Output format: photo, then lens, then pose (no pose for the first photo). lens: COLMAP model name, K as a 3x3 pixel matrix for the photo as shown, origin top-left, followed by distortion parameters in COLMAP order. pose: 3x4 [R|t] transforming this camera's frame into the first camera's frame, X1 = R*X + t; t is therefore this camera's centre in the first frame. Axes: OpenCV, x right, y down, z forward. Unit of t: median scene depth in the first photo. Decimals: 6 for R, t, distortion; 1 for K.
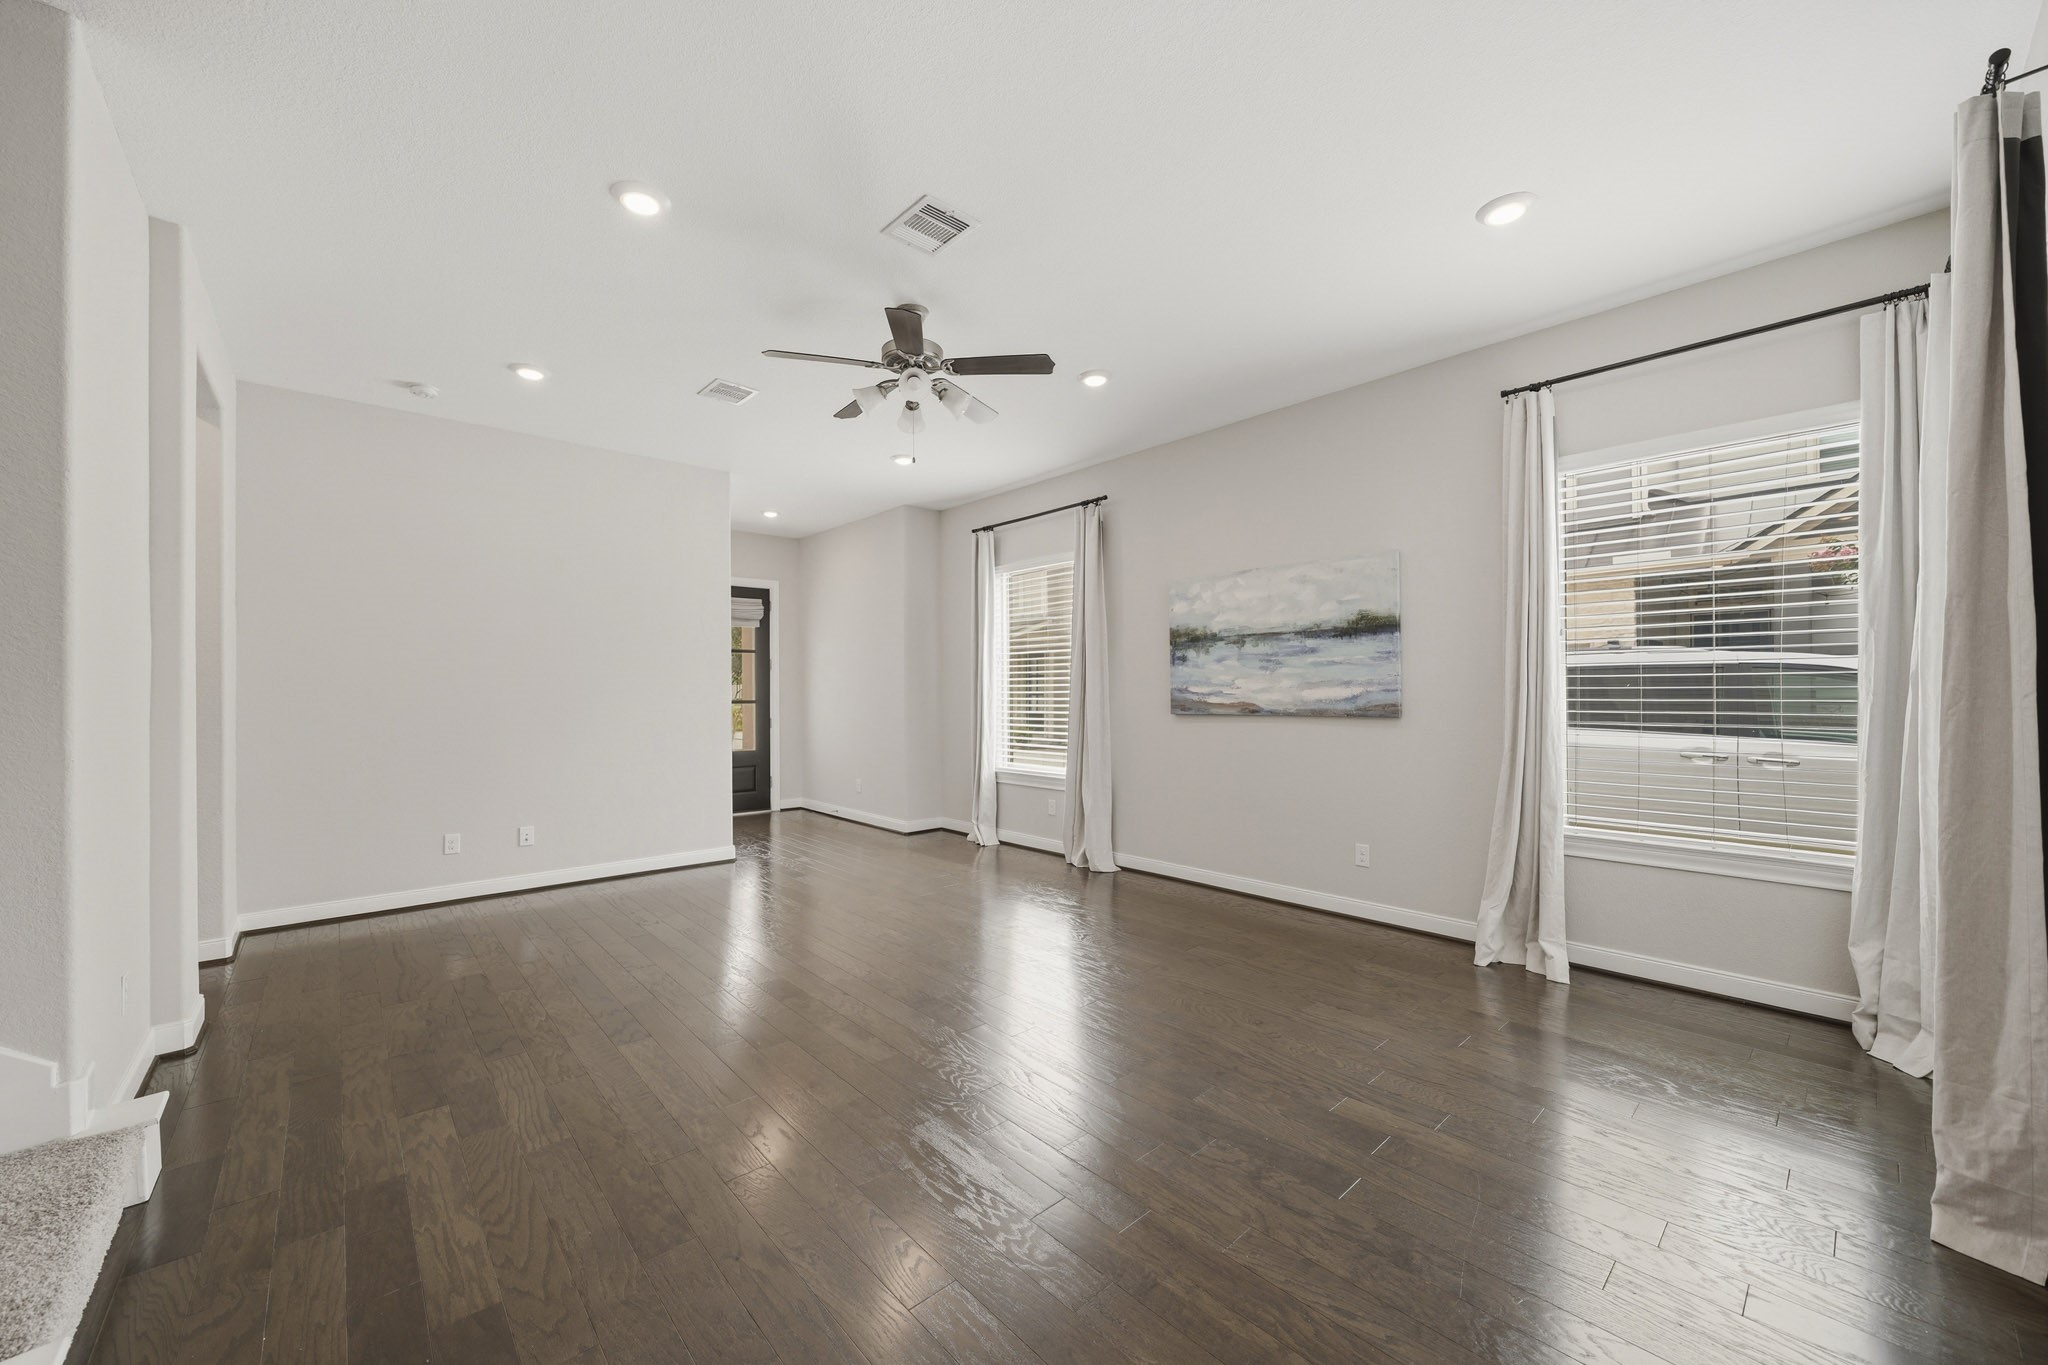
lens RADIAL K [[702.2, 0, 1011.5], [0, 702.2, 681.2], [0, 0, 1]] dist [-0.000751, -0.000036]
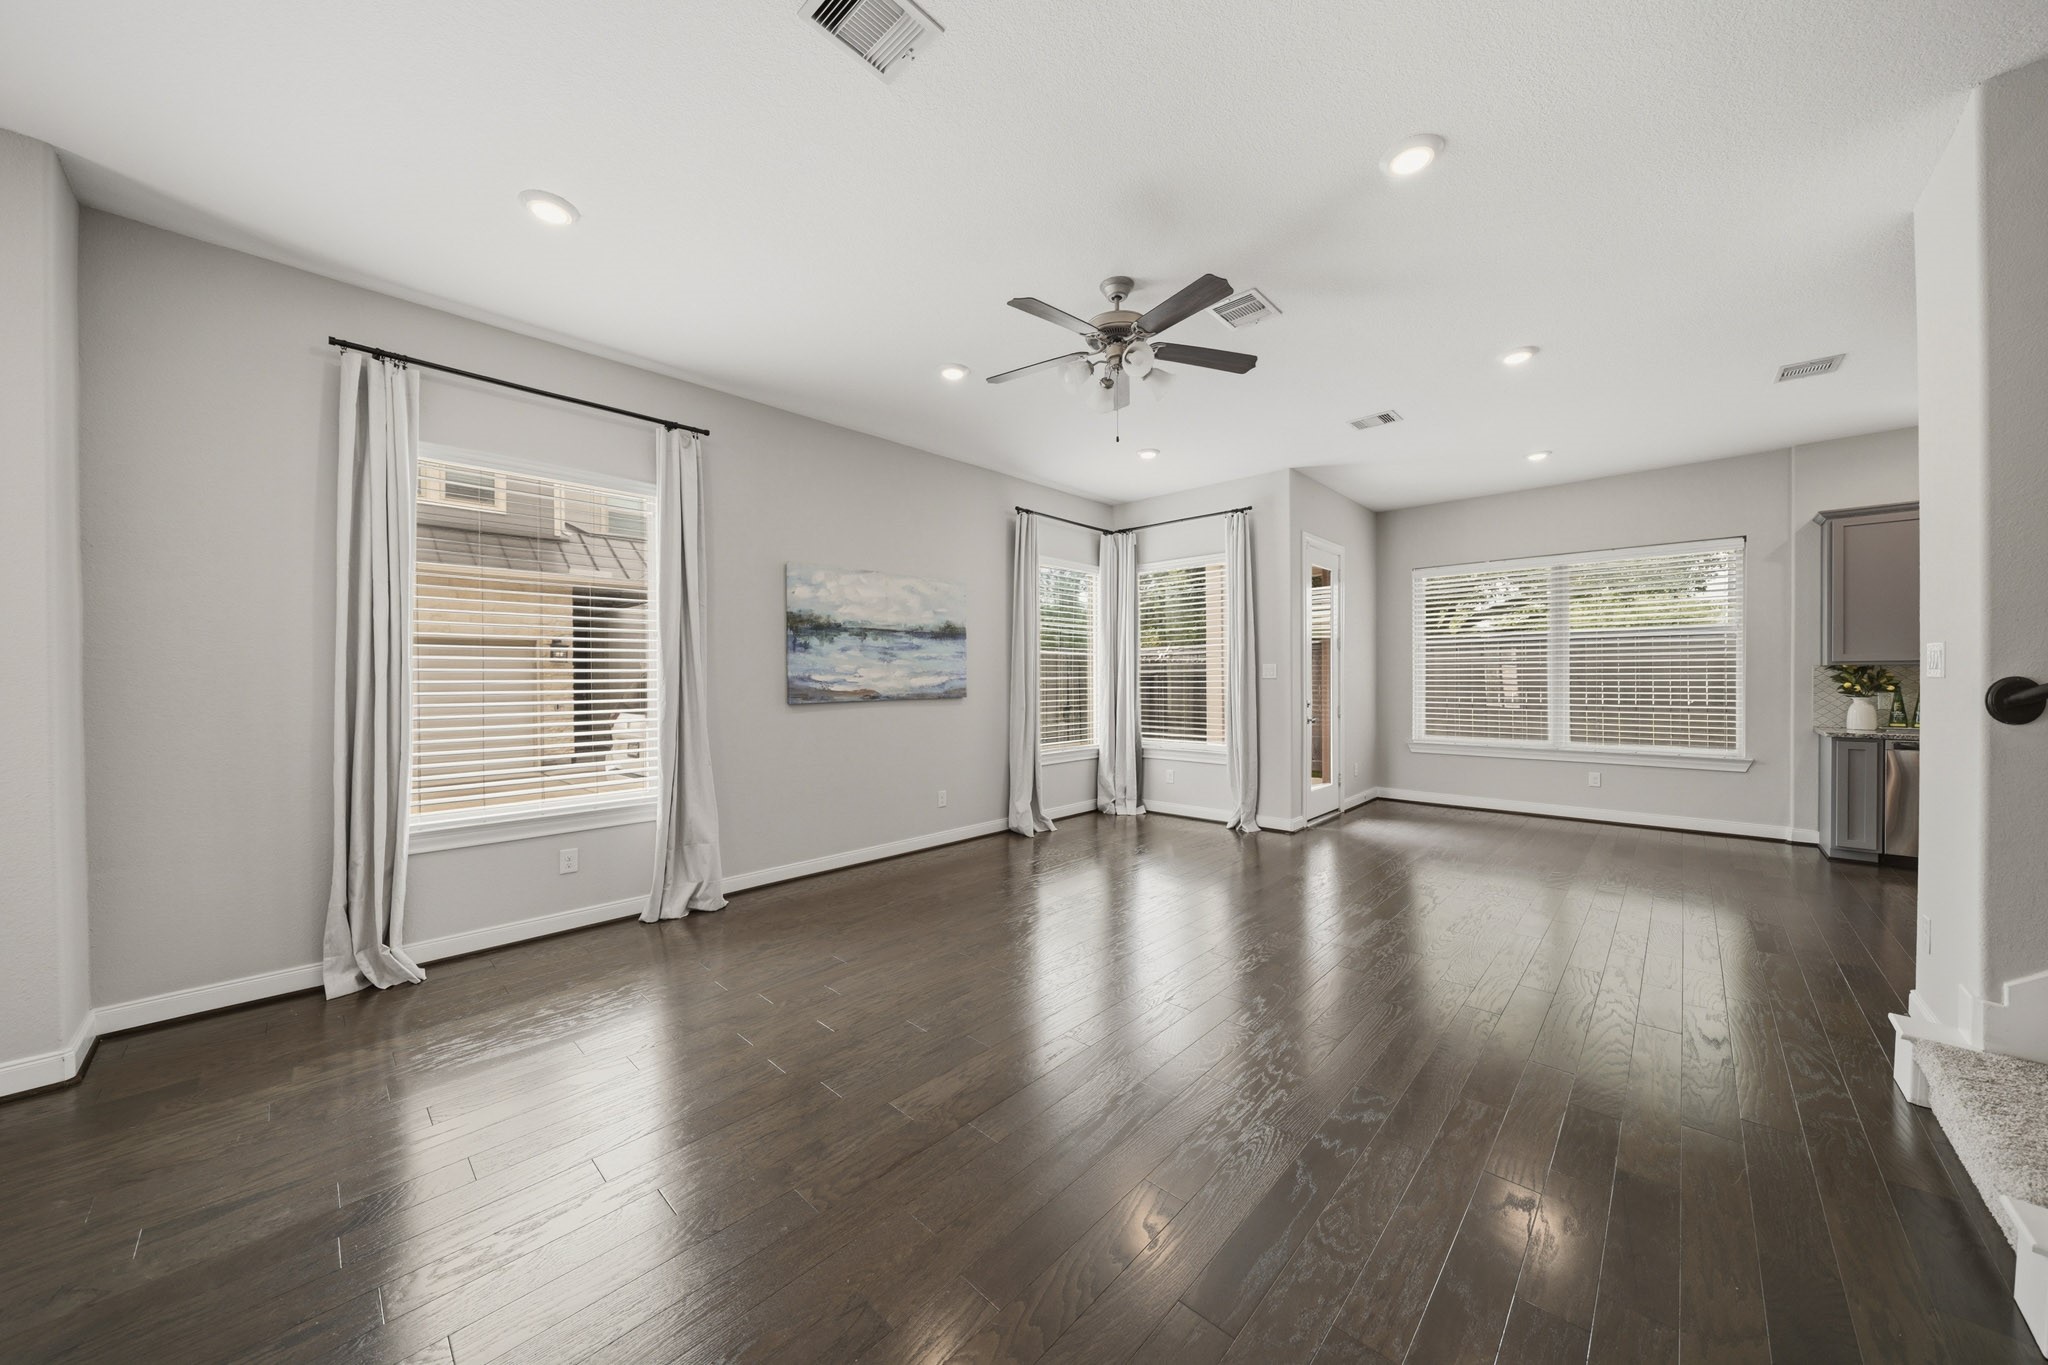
lens RADIAL K [[702.2, 0, 1011.5], [0, 702.2, 681.2], [0, 0, 1]] dist [-0.000751, -0.000036]
pose [[-0.030069, 0.002588, 0.999544, -0.774186], [-0.007965, 0.999964, -0.002829, 0.018026], [-0.999516, -0.008046, -0.030047, 0.798203]]
